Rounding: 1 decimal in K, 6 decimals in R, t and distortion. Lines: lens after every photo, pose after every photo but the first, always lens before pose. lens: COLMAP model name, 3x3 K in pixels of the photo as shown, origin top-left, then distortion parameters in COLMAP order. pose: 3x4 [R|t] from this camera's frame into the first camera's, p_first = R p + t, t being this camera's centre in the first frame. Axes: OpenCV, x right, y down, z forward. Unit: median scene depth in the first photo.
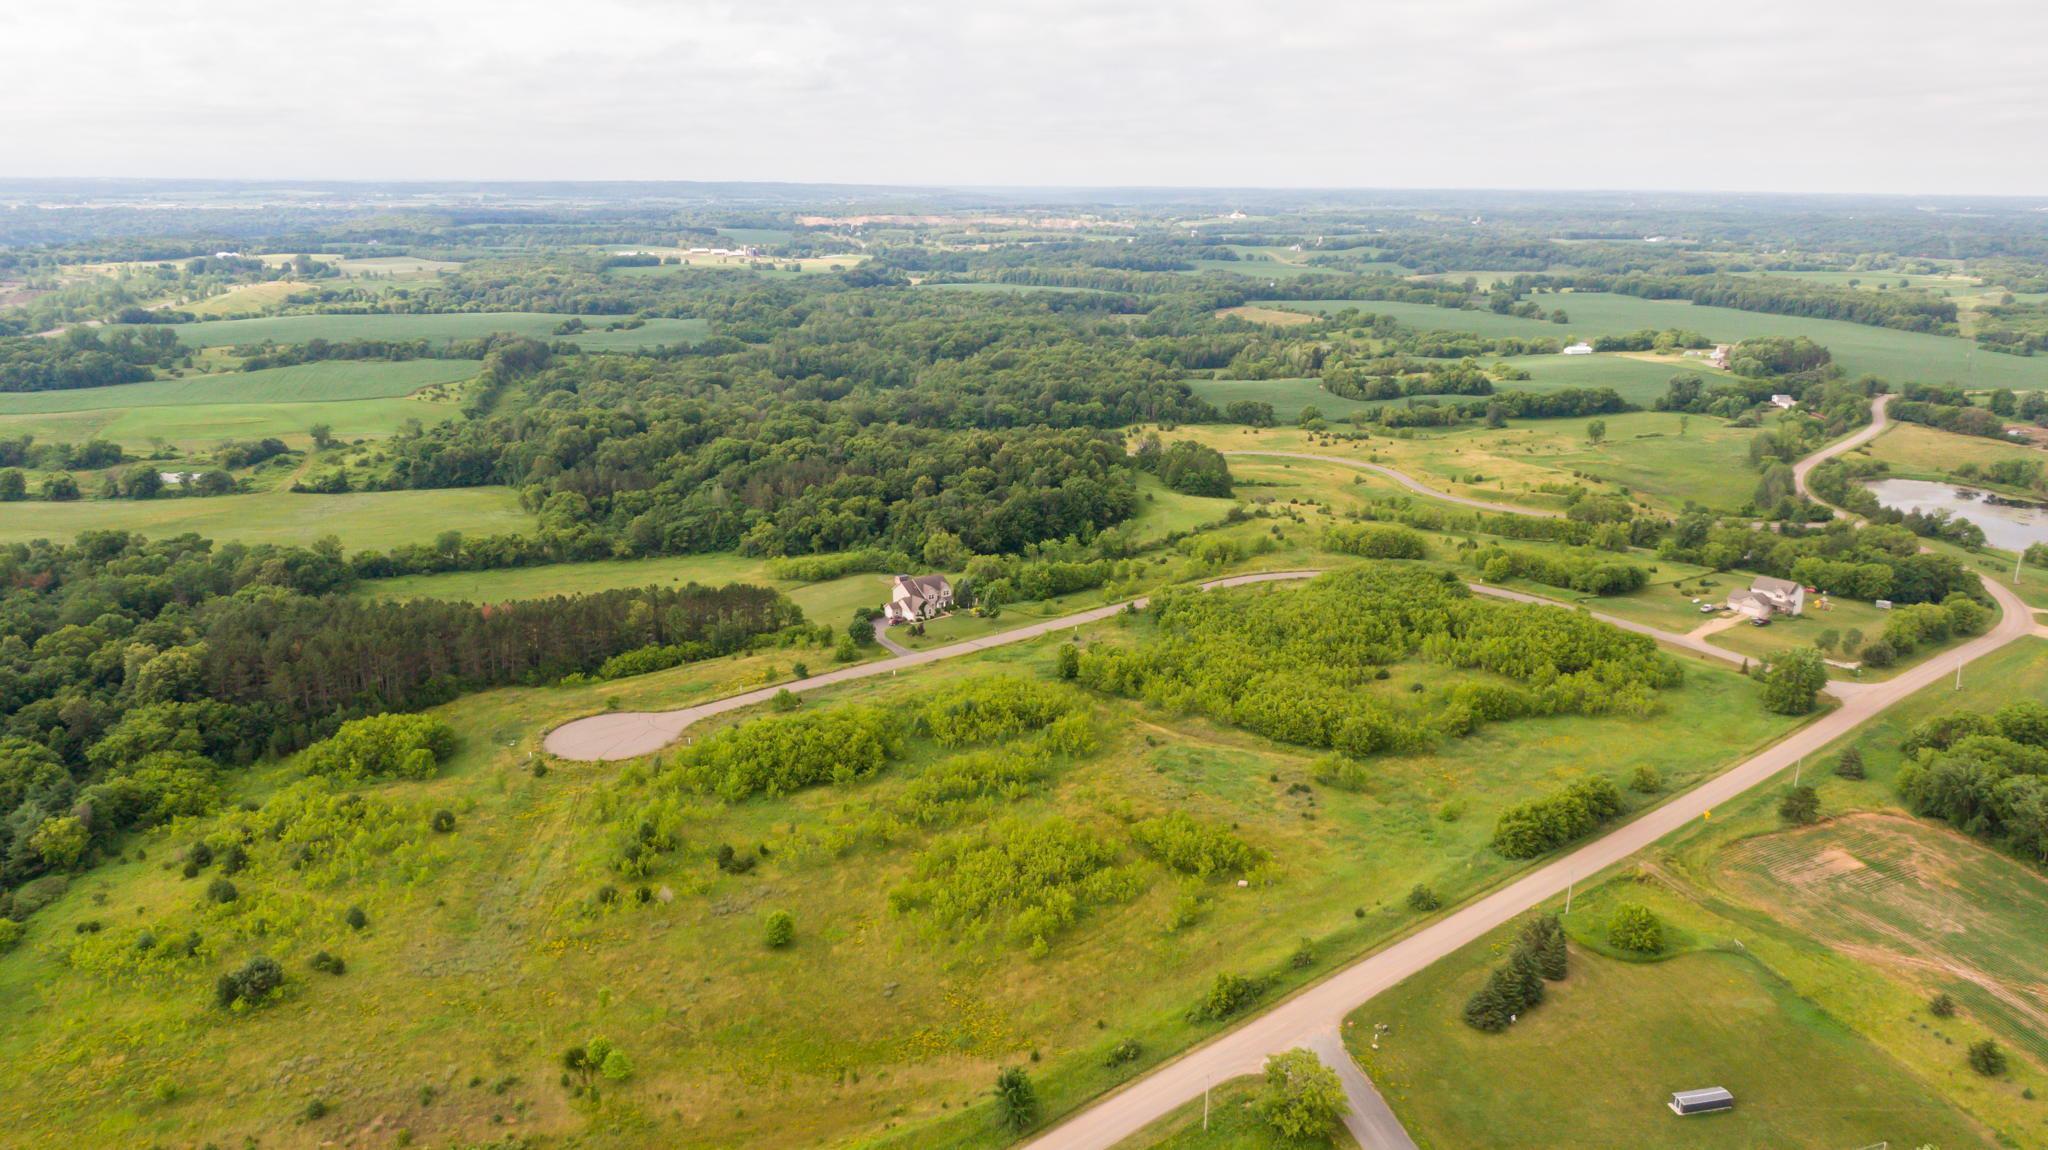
lens RADIAL K [[1471.4, 0, 1024.0], [0, 1471.4, 575.0], [0, 0, 1]] dist [0.058010, -0.095705]
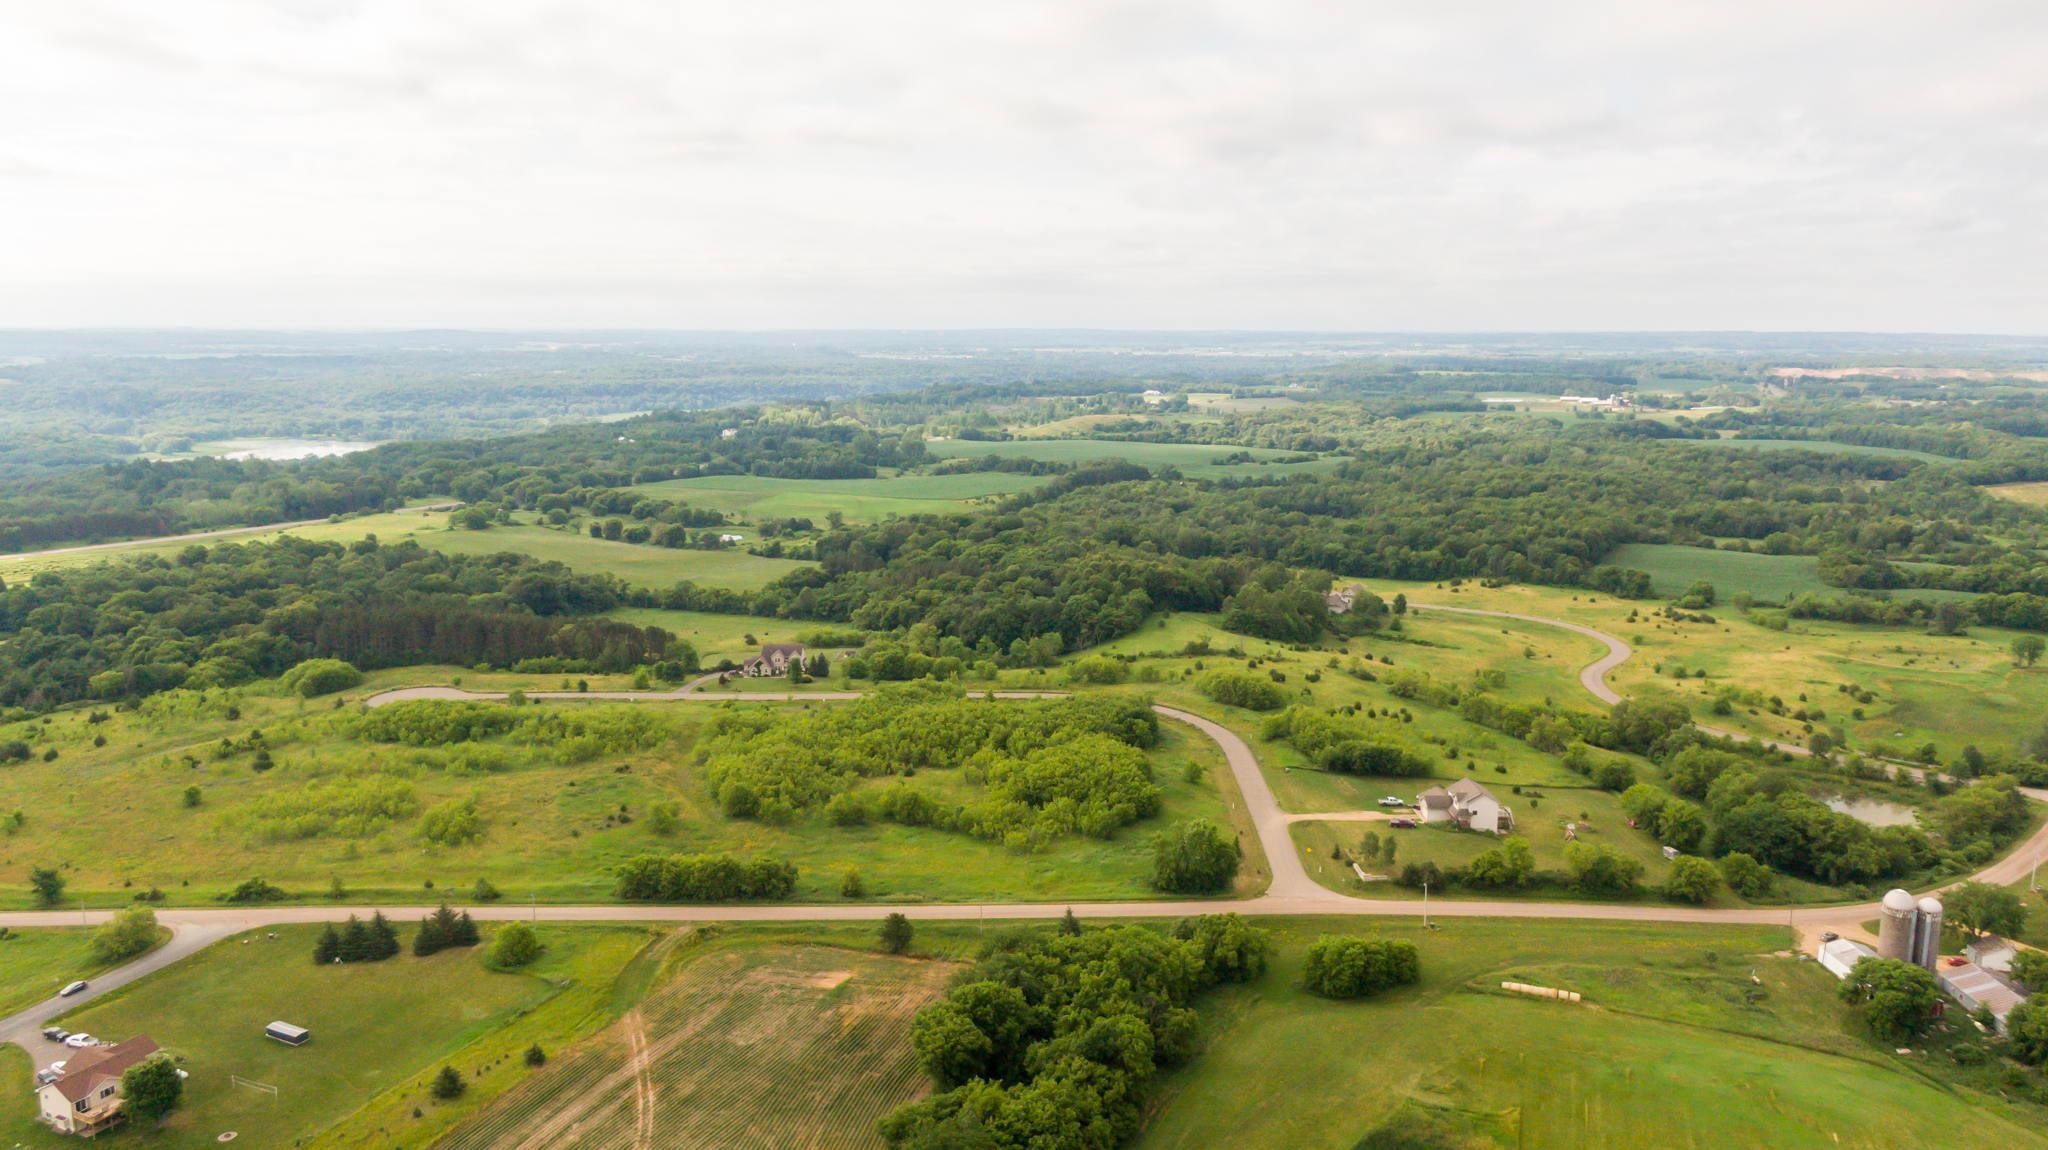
lens RADIAL K [[1471.4, 0, 1024.0], [0, 1471.4, 575.0], [0, 0, 1]] dist [0.058010, -0.095705]
pose [[0.767058, 0.103377, -0.633195, 0.606386], [-0.164599, 0.985610, -0.038483, -0.028836], [0.620105, 0.133741, 0.773035, 0.132395]]
